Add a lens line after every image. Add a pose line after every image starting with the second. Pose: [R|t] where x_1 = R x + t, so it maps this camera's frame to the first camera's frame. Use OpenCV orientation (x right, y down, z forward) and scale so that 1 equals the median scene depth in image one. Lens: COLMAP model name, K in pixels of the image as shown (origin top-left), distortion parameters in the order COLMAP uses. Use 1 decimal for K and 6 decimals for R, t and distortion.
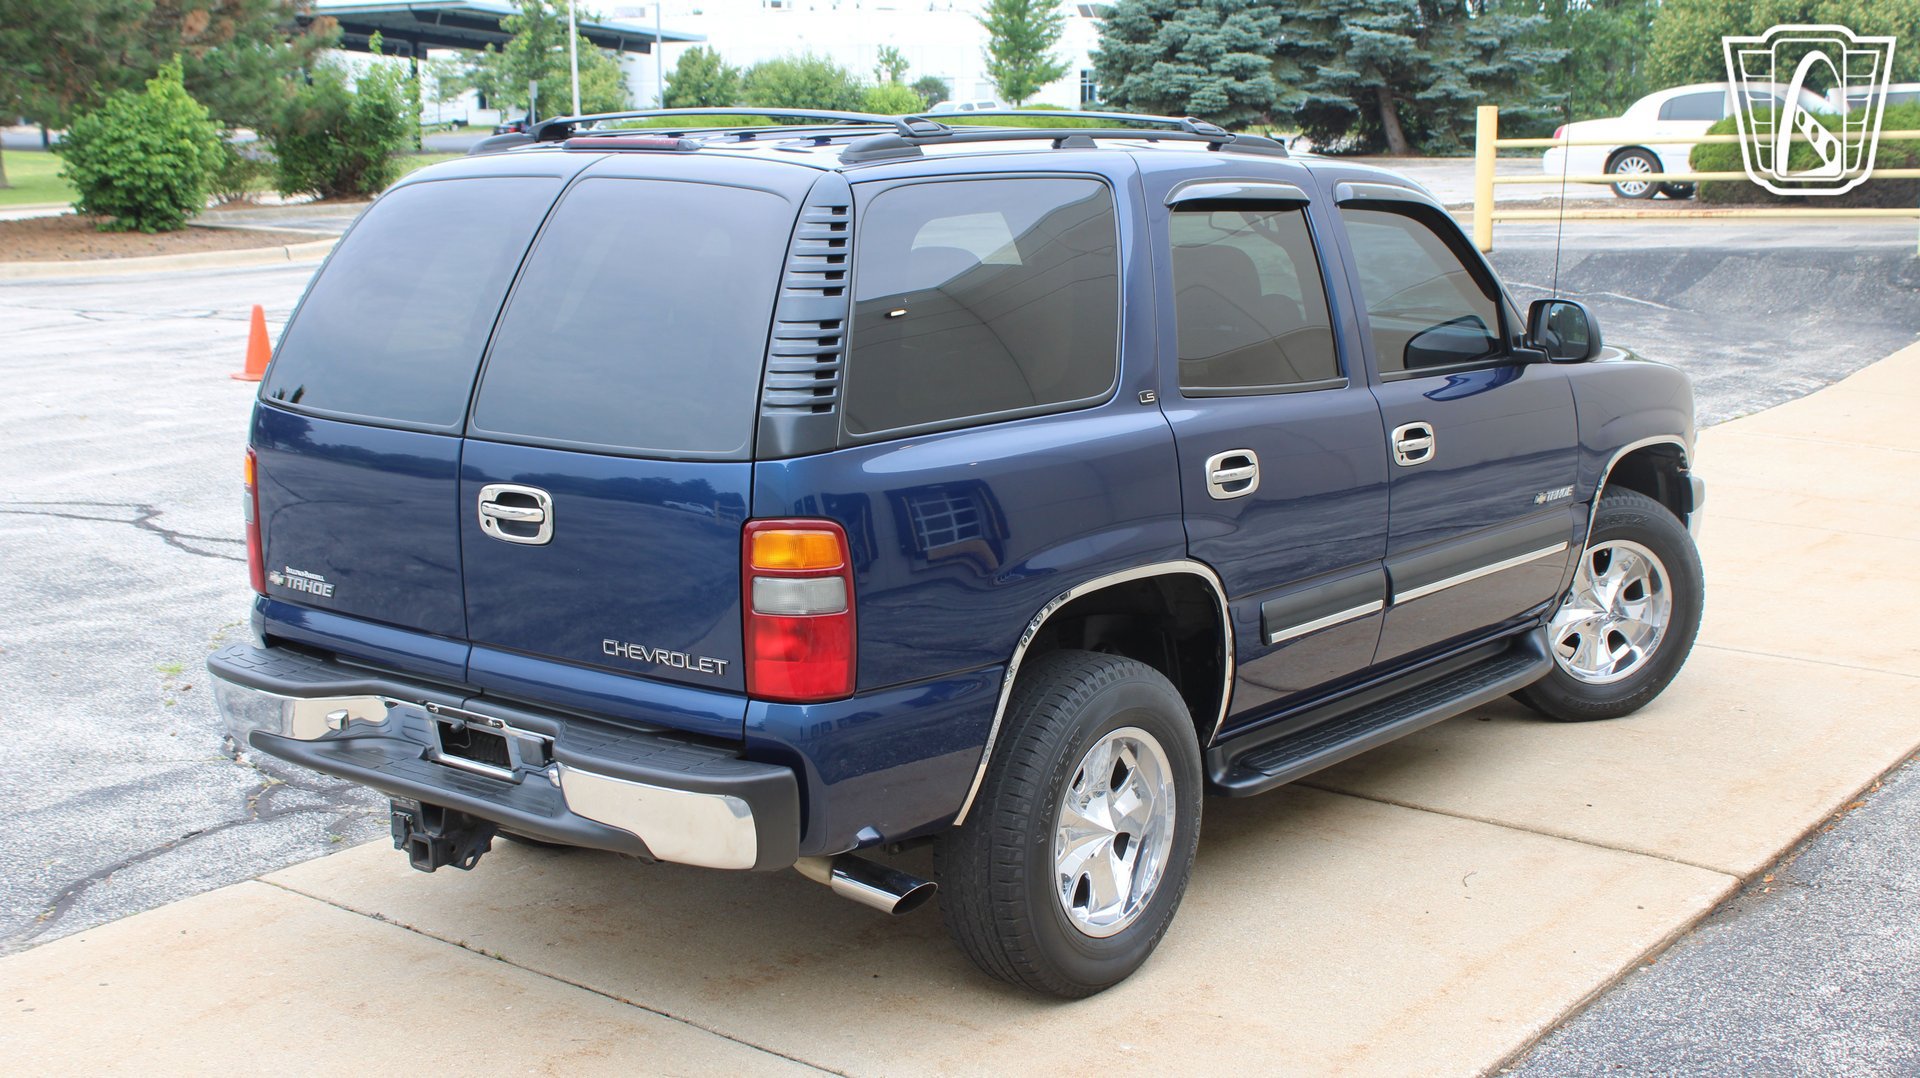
lens RADIAL K [[2332.8, 0, 951.4], [0, 2332.8, 518.6], [0, 0, 1]] dist [-0.083973, 0.097276]
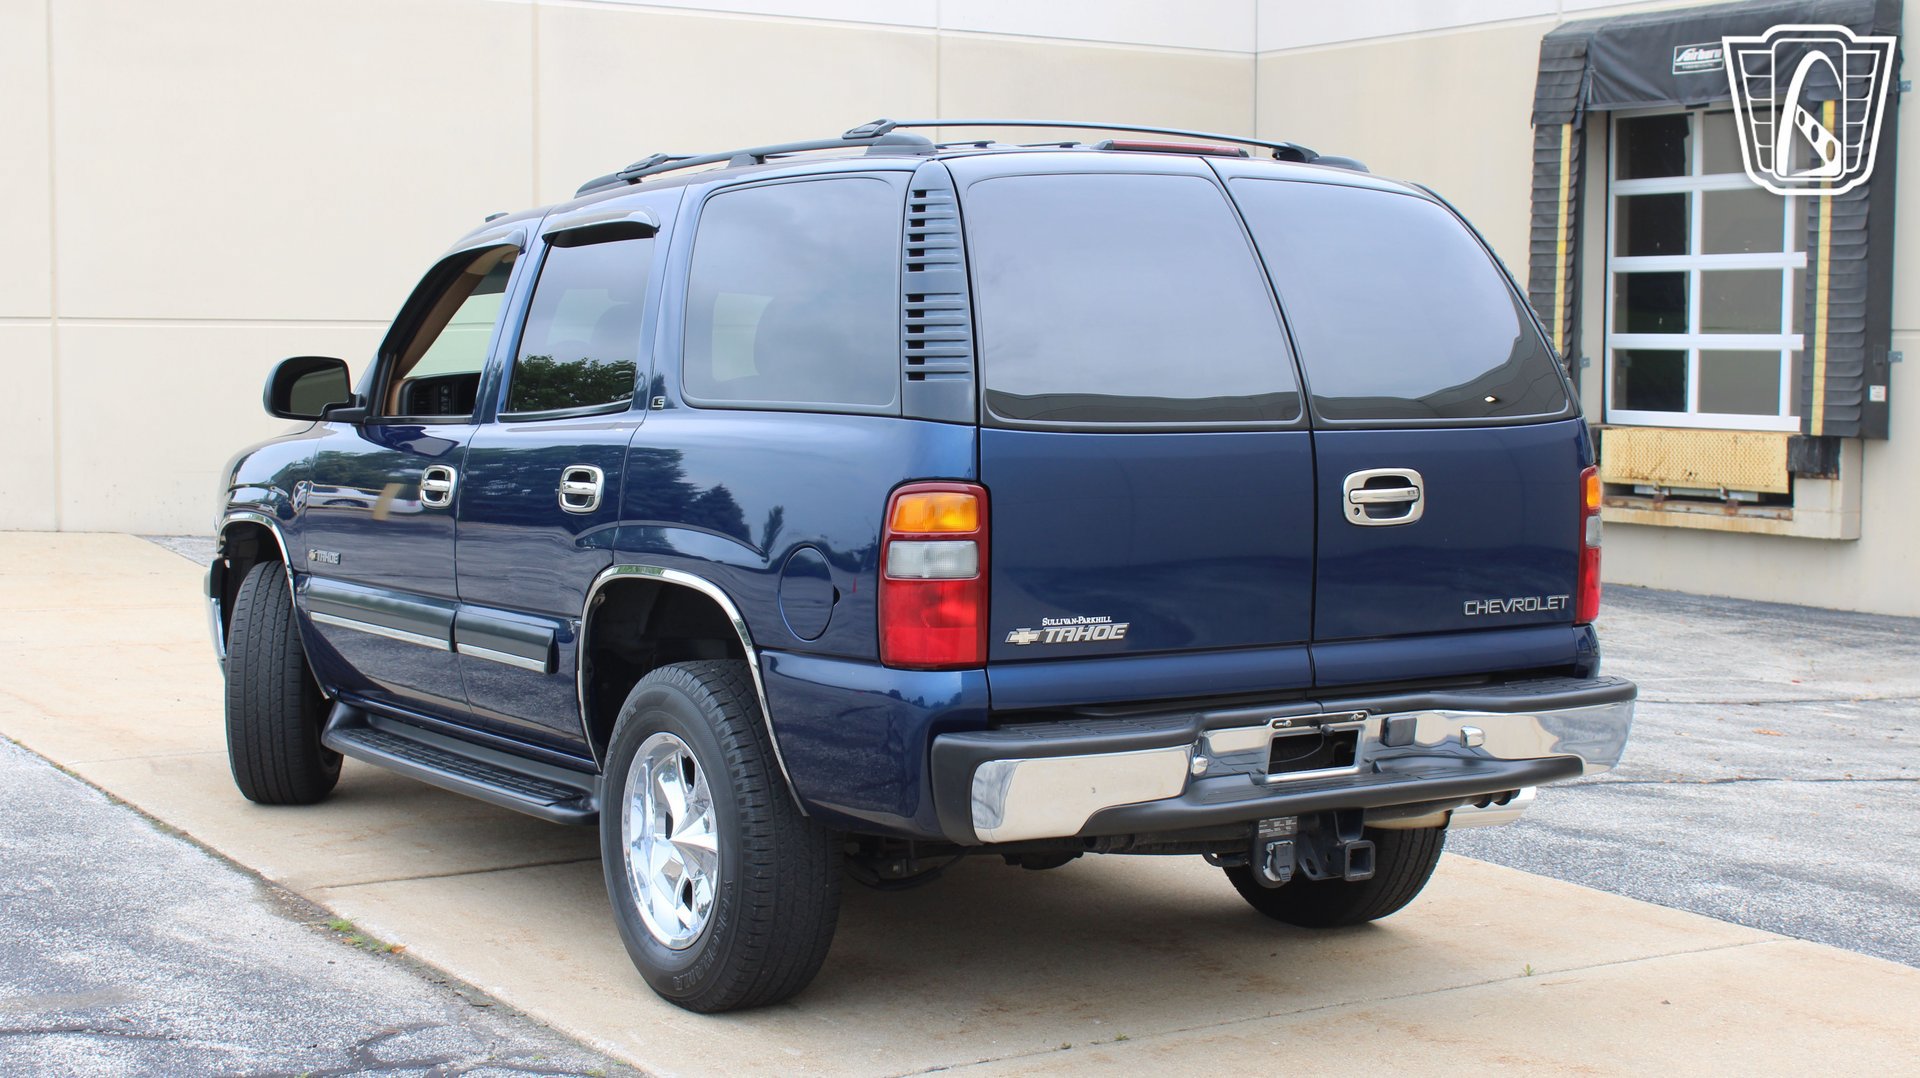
lens RADIAL K [[2719.4, 0, 972.5], [0, 2719.4, 550.6], [0, 0, 1]] dist [-0.031389, 0.049328]
pose [[0.325546, -0.064049, 0.943355, -1.138042], [0.157452, 0.987445, 0.012707, -0.018662], [-0.932324, 0.144397, 0.331543, 0.646986]]
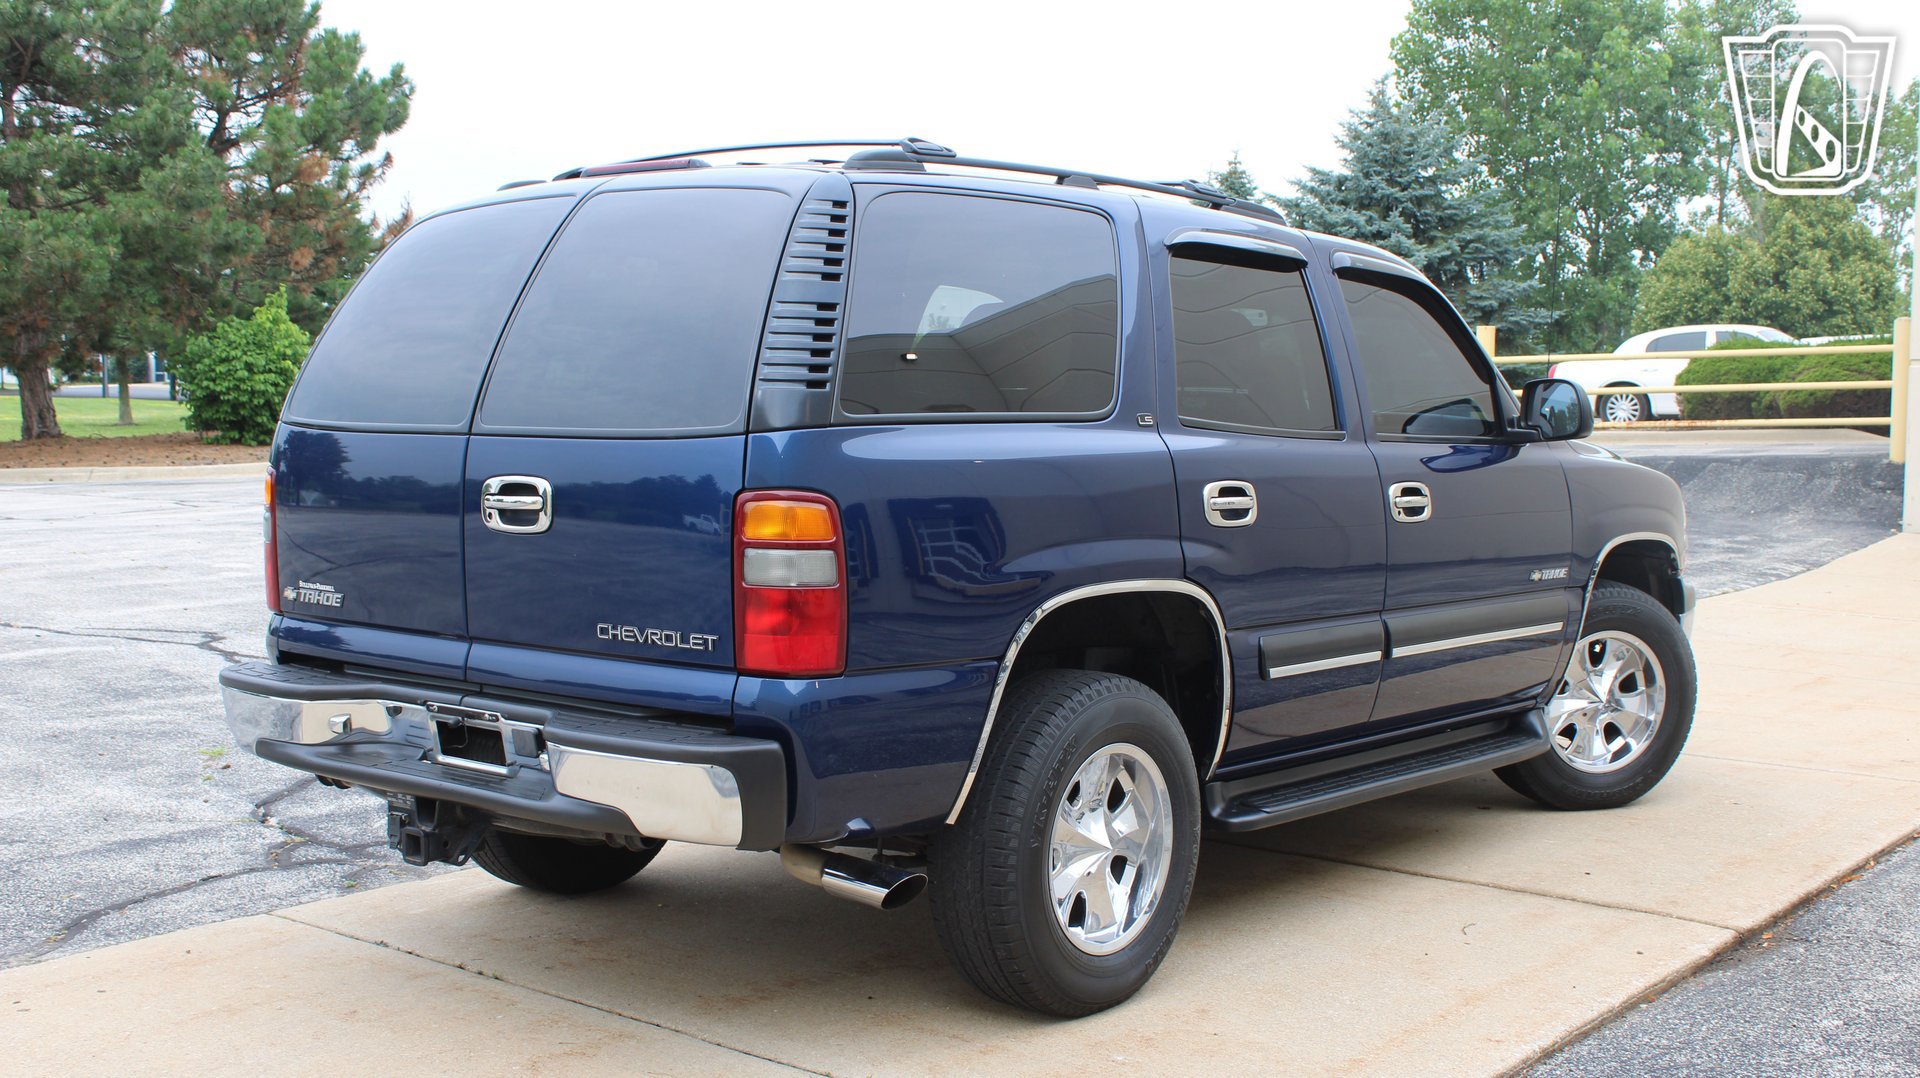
lens RADIAL K [[2156.8, 0, 960.0], [0, 2156.8, 539.0], [0, 0, 1]] dist [-0.111302, 0.127689]
pose [[0.999800, 0.010983, -0.016708, 0.017718], [-0.012618, 0.994795, -0.101115, 0.087426], [0.015511, 0.101306, 0.994734, 0.062841]]
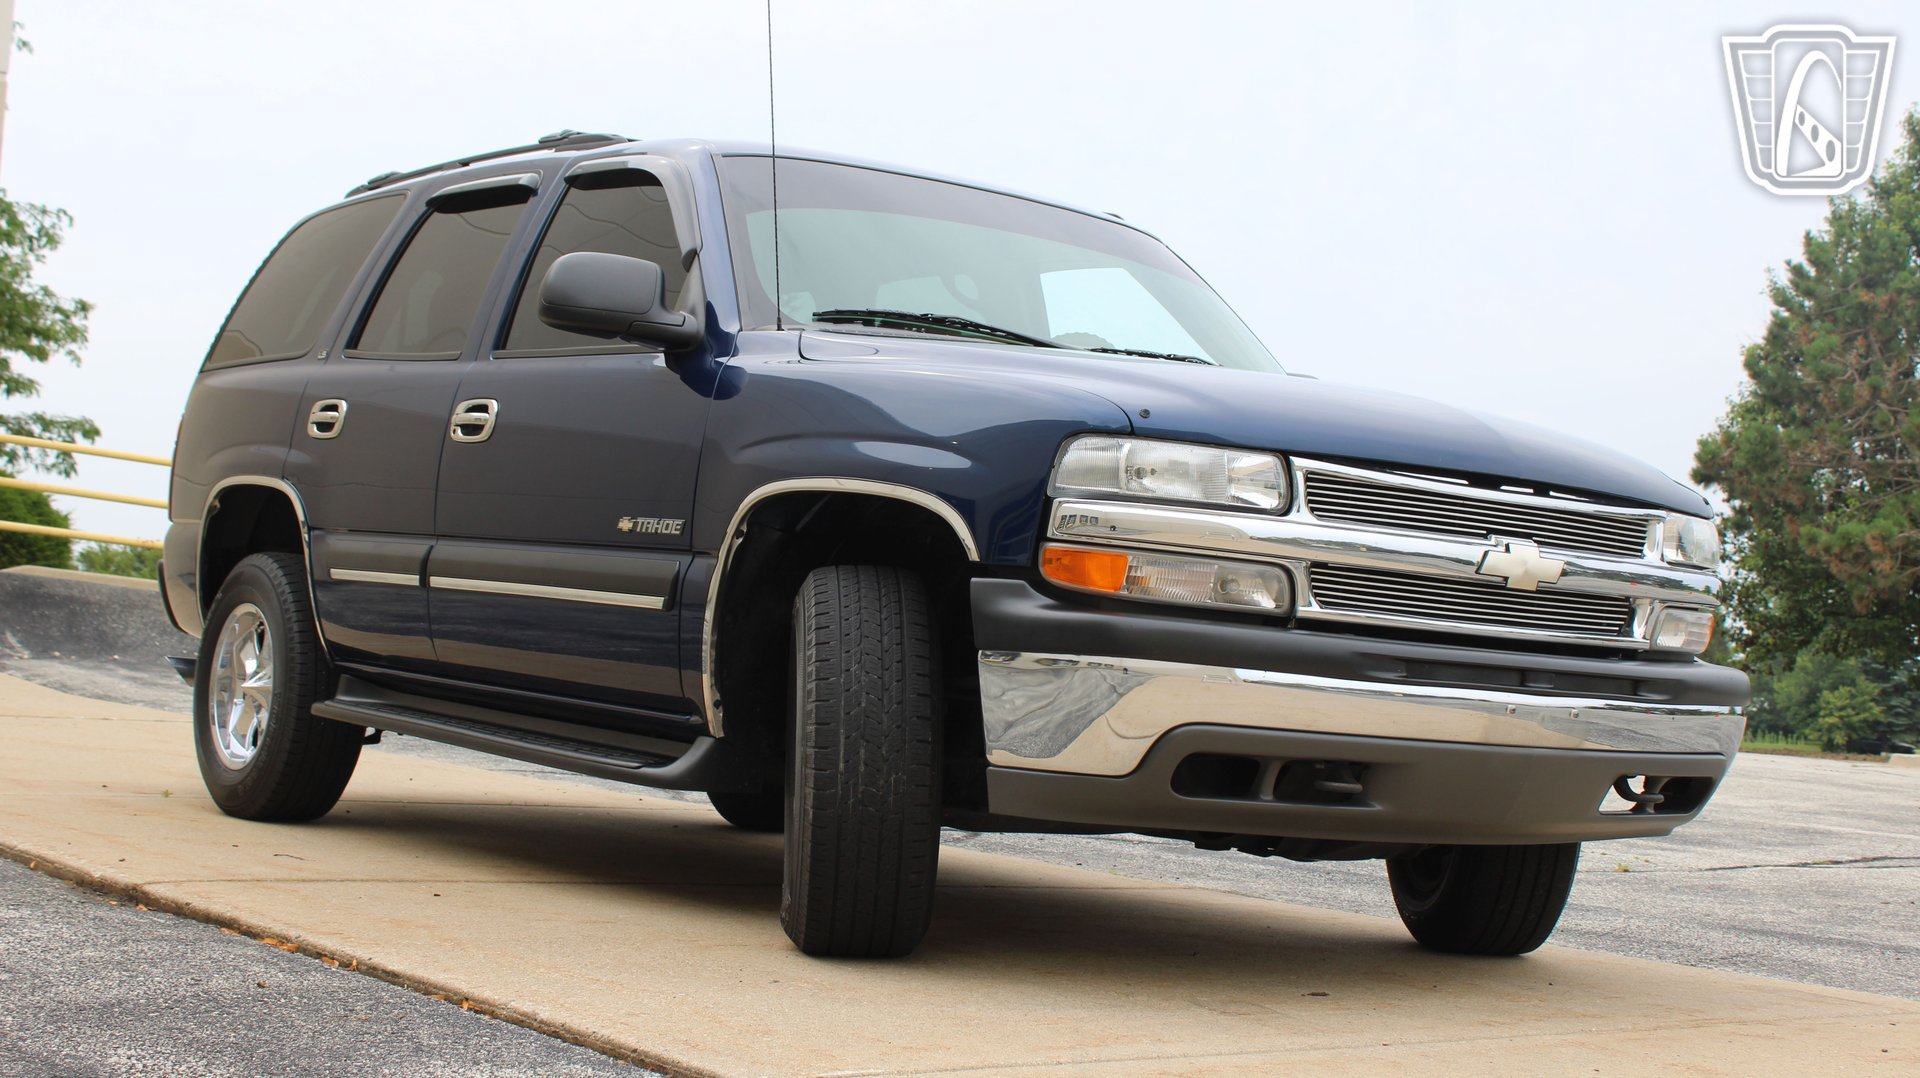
lens RADIAL K [[2604.8, 0, 963.5], [0, 2604.8, 544.3], [0, 0, 1]] dist [-0.049061, 0.091287]
pose [[-0.253189, -0.058320, -0.965657, 1.215548], [-0.239600, 0.970863, 0.004187, -0.037412], [0.937276, 0.232432, -0.259785, 1.556317]]
